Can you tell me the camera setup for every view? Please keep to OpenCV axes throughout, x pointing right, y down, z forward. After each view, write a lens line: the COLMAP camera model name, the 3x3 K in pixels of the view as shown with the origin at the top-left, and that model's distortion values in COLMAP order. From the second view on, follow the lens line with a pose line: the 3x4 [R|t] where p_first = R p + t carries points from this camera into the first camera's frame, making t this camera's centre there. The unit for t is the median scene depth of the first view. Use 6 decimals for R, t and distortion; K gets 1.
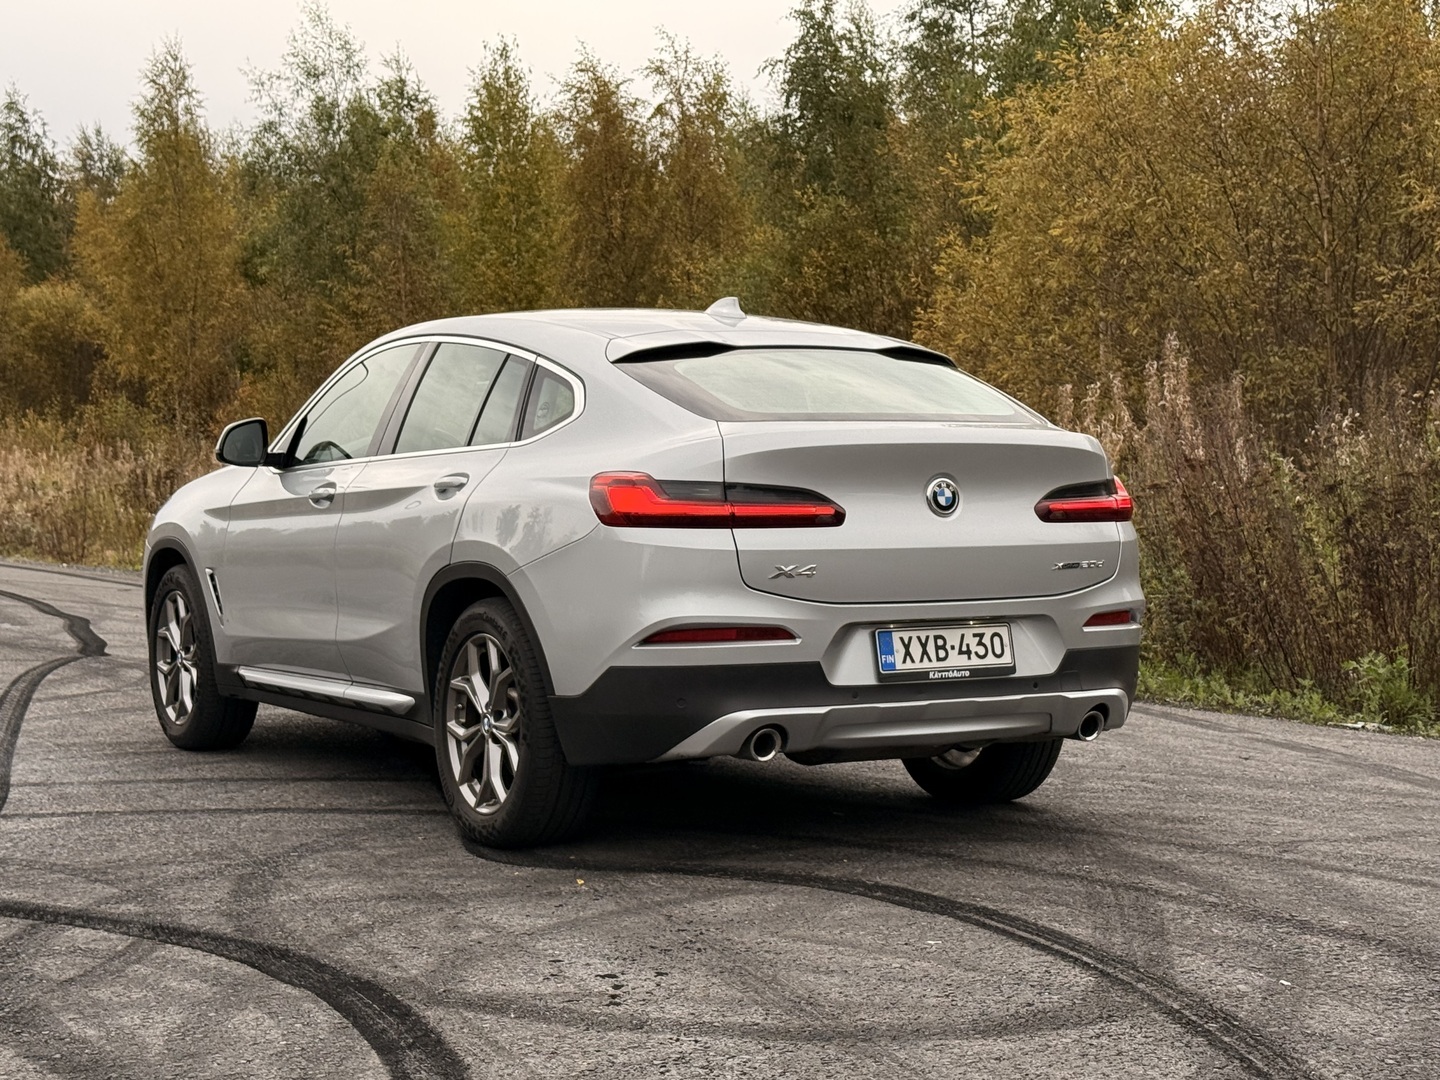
lens RADIAL K [[2311.9, 0, 721.2], [0, 2311.9, 532.8], [0, 0, 1]] dist [0.094345, 0.000000]
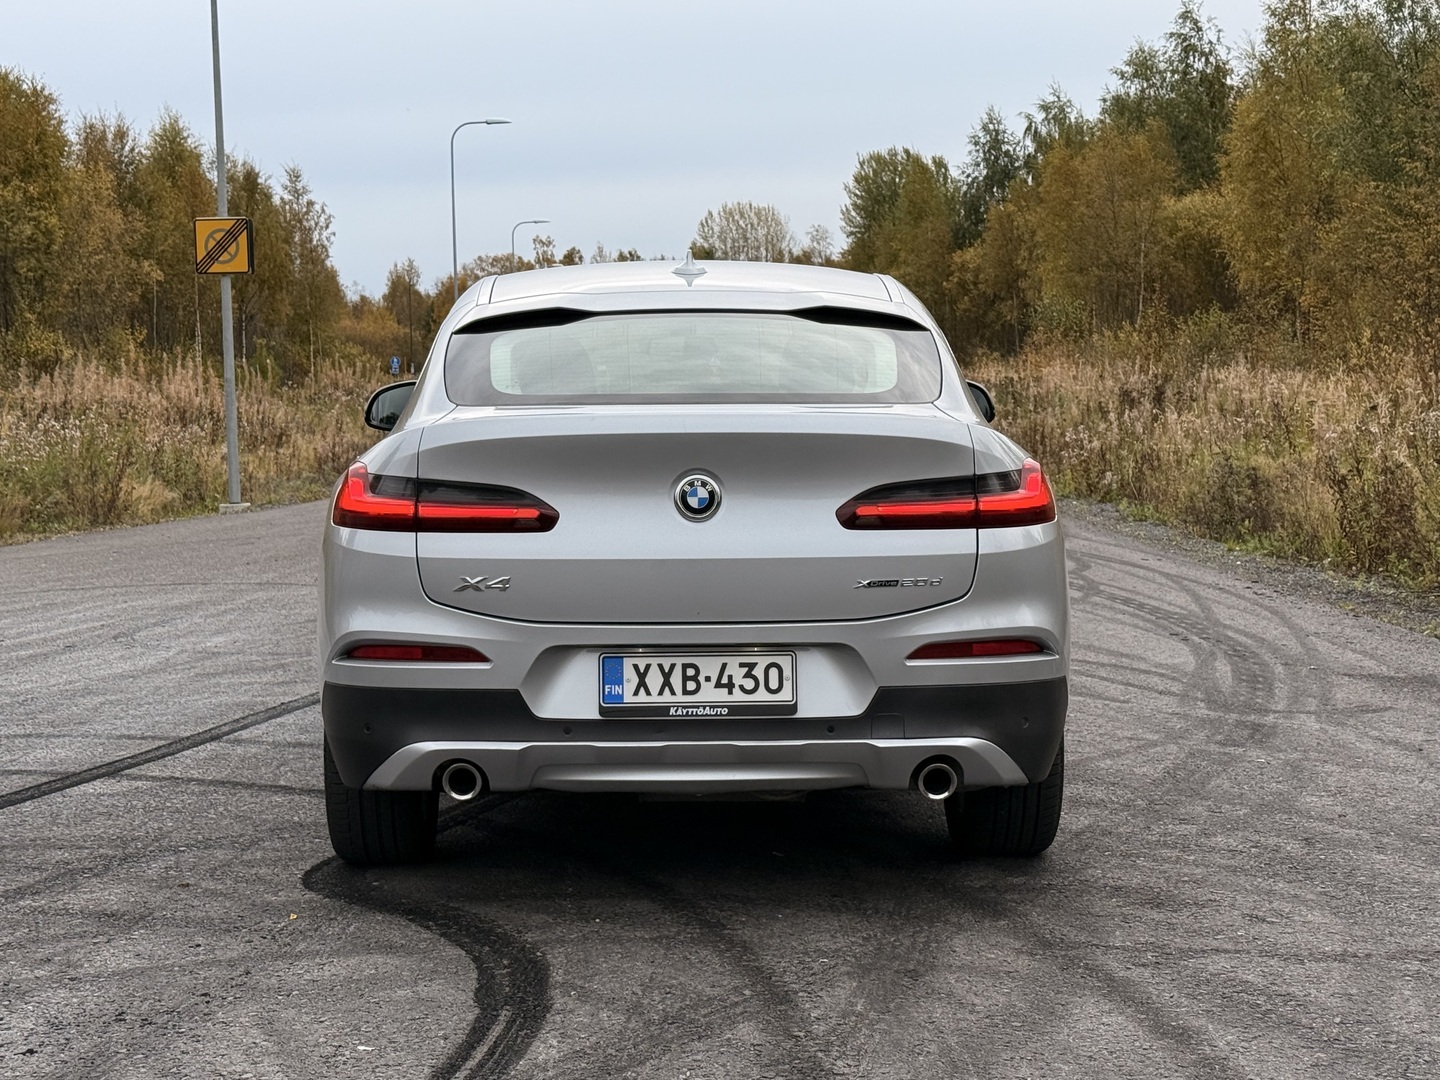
lens RADIAL K [[2311.9, 0, 717.7], [0, 2311.9, 547.9], [0, 0, 1]] dist [0.094345, 0.000000]
pose [[0.887710, 0.021973, -0.459879, 0.487526], [-0.011568, 0.999610, 0.025430, -0.018677], [0.460259, -0.017254, 0.887617, 0.268192]]
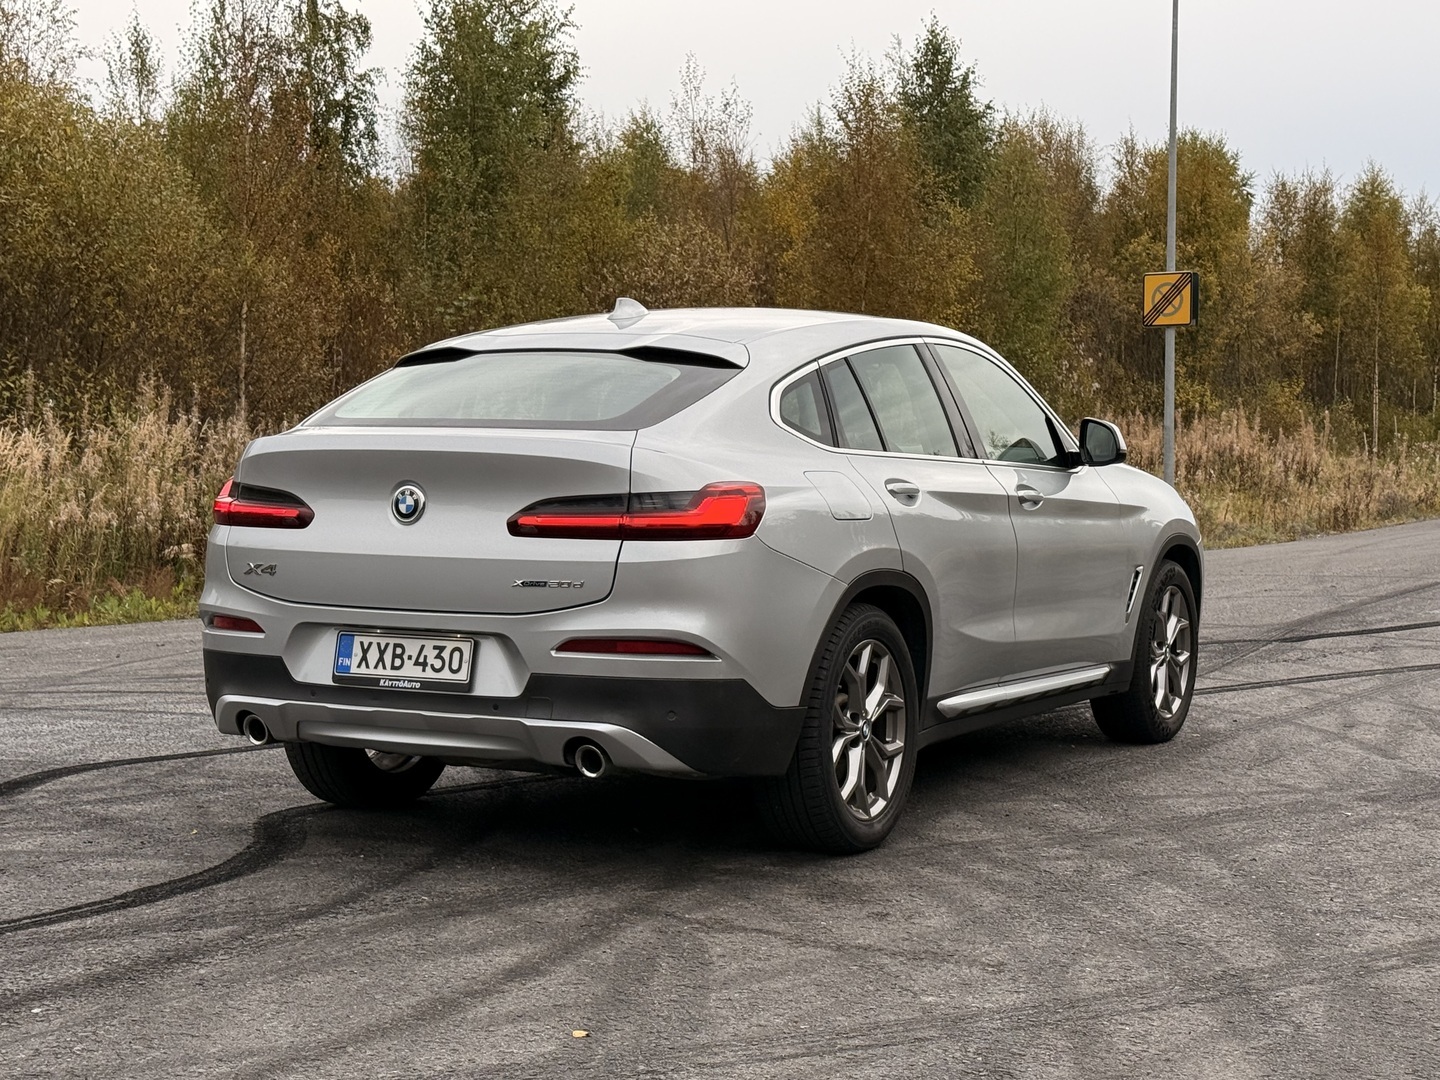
lens RADIAL K [[2311.9, 0, 826.5], [0, 2311.9, 623.0], [0, 0, 1]] dist [0.094345, 0.000000]
pose [[0.562440, 0.067011, -0.824118, 1.022271], [-0.046955, 0.997691, 0.049078, -0.022206], [0.825504, 0.011093, 0.564287, 0.593185]]
